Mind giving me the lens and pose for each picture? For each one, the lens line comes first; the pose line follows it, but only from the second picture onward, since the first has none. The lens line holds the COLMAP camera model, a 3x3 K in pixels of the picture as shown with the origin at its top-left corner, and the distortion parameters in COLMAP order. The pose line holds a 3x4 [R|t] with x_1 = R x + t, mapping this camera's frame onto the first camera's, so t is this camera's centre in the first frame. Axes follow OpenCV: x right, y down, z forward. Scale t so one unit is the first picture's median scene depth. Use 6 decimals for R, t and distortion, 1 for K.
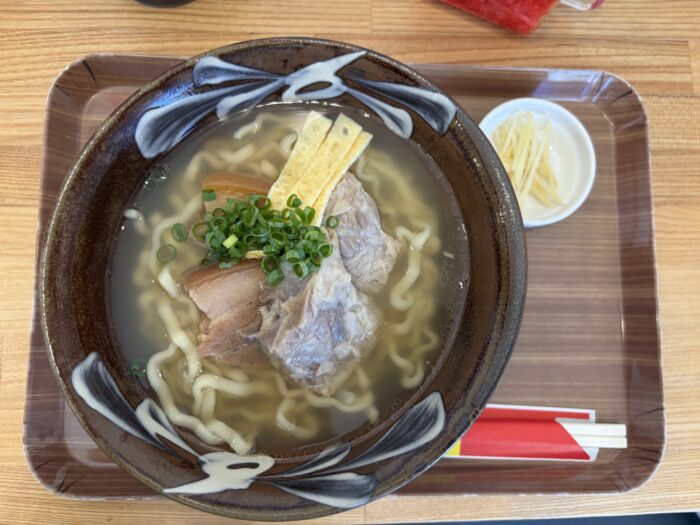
lens RADIAL K [[539.7, 0, 350.0], [0, 539.7, 262.0], [0, 0, 1]] dist [0.001596, 0.006966]
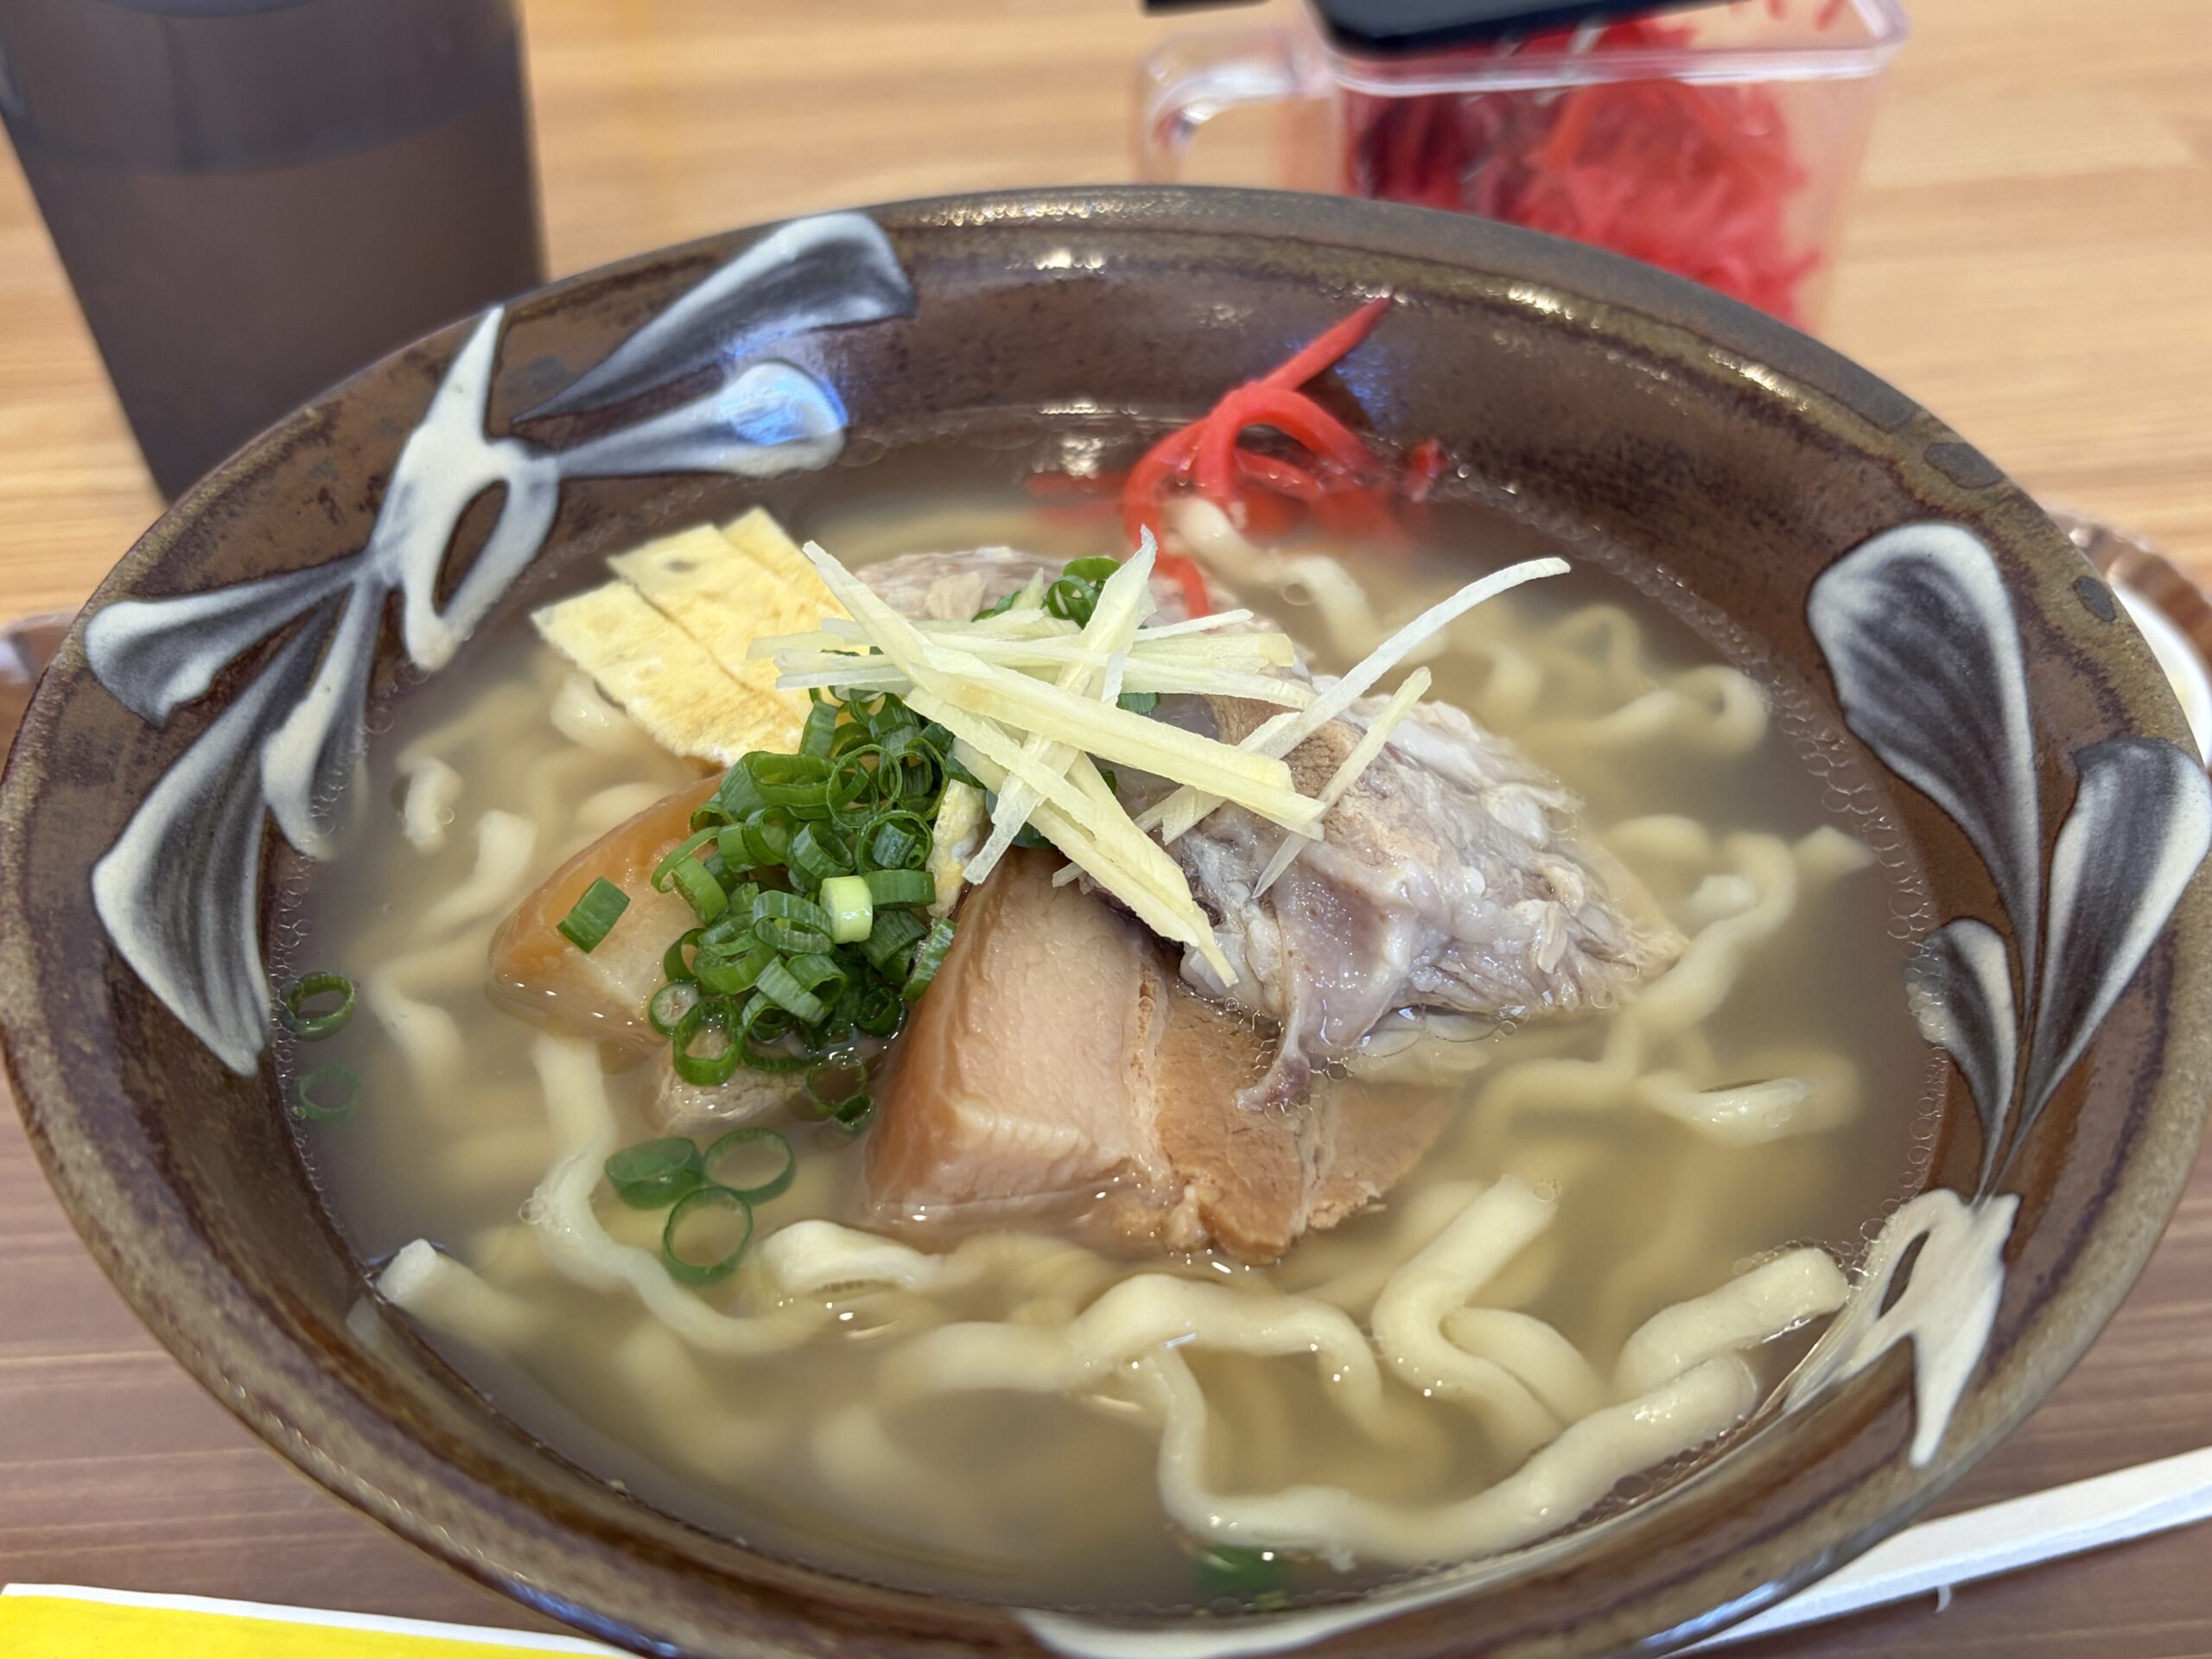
lens RADIAL K [[2336.2, 0, 1106.7], [0, 2336.2, 829.3], [0, 0, 1]] dist [-0.027745, 0.000000]
pose [[0.464679, -0.644528, 0.607171, -0.679472], [0.883321, 0.385257, -0.267061, 0.273181], [-0.061789, 0.660424, 0.748346, 0.288161]]
